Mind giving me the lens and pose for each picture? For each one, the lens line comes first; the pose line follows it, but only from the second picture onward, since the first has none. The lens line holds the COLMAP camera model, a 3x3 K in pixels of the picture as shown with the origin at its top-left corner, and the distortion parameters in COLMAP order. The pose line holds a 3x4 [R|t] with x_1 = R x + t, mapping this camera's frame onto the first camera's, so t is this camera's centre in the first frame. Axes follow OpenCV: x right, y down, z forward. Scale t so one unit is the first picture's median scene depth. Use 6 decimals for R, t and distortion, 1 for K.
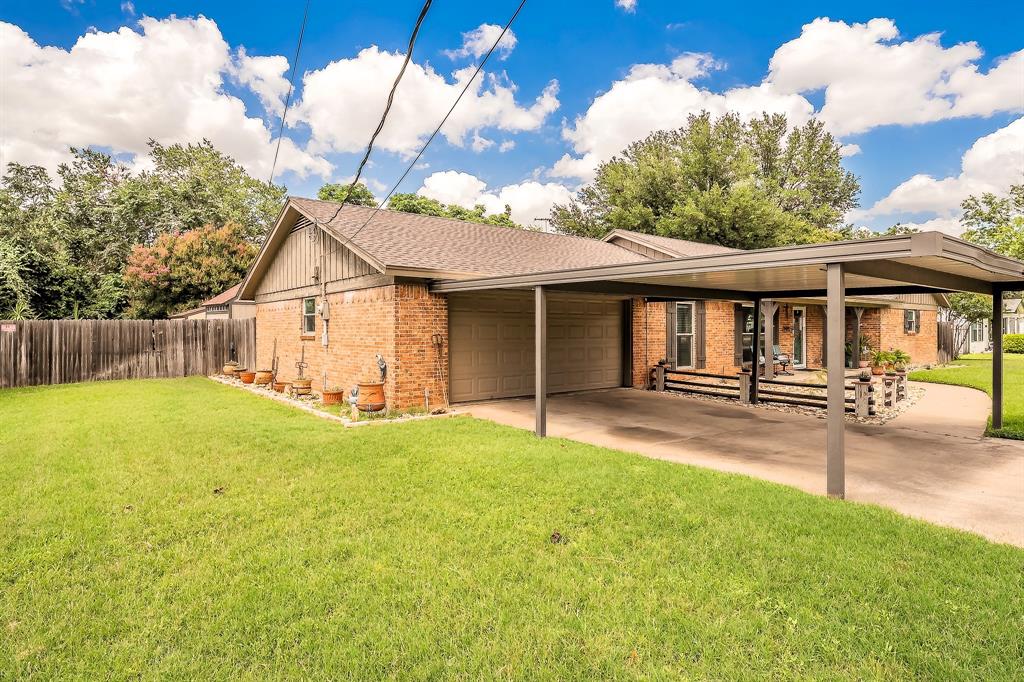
lens RADIAL K [[550.2, 0, 513.0], [0, 550.2, 338.0], [0, 0, 1]] dist [0.003712, 0.000590]
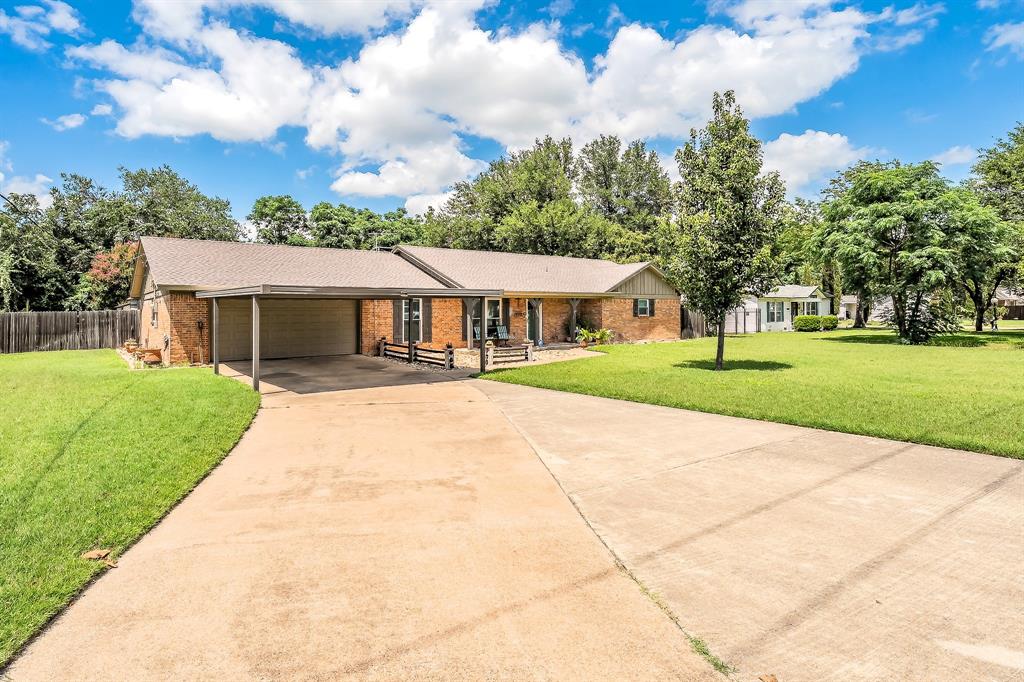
lens RADIAL K [[546.8, 0, 499.6], [0, 546.8, 309.3], [0, 0, 1]] dist [-0.003628, -0.000473]
pose [[0.998945, -0.005384, -0.045600, 0.559526], [0.004588, 0.999836, -0.017539, -0.007125], [0.045687, 0.017312, 0.998806, -0.435396]]
